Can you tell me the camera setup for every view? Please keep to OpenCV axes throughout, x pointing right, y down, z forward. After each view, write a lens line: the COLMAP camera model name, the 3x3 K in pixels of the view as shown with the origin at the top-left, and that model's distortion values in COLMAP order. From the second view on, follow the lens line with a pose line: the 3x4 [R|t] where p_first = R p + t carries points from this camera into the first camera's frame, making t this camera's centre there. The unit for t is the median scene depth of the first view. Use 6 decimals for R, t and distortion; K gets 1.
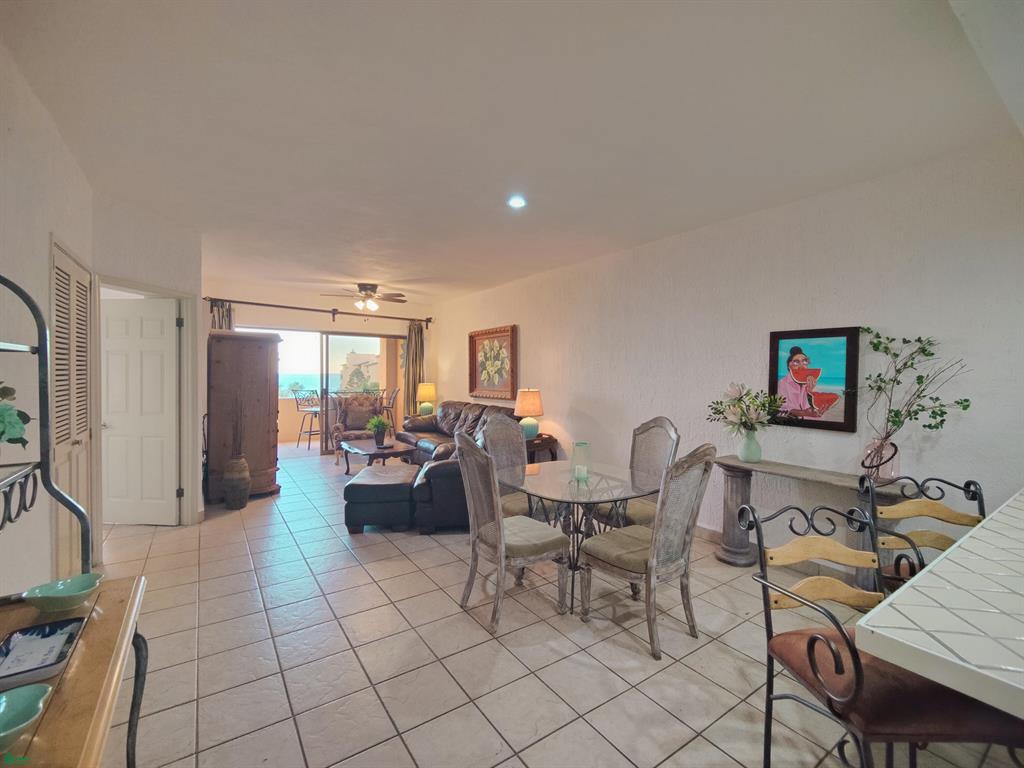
lens RADIAL K [[448.3, 0, 513.2], [0, 448.3, 385.9], [0, 0, 1]] dist [0.010032, -0.000445]
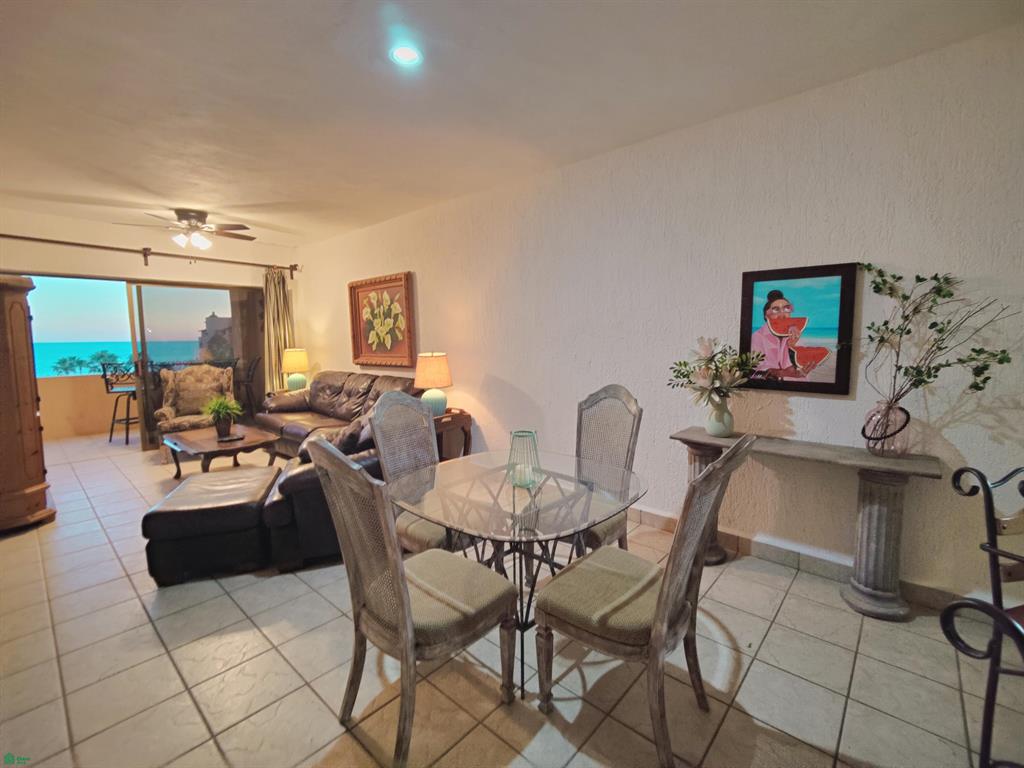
lens RADIAL K [[448.3, 0, 525.1], [0, 448.3, 379.3], [0, 0, 1]] dist [0.010032, -0.000445]
pose [[0.967837, -0.043643, 0.247764, -0.005562], [0.026425, 0.997026, 0.072397, 0.000745], [-0.250186, -0.063521, 0.966112, 0.292890]]
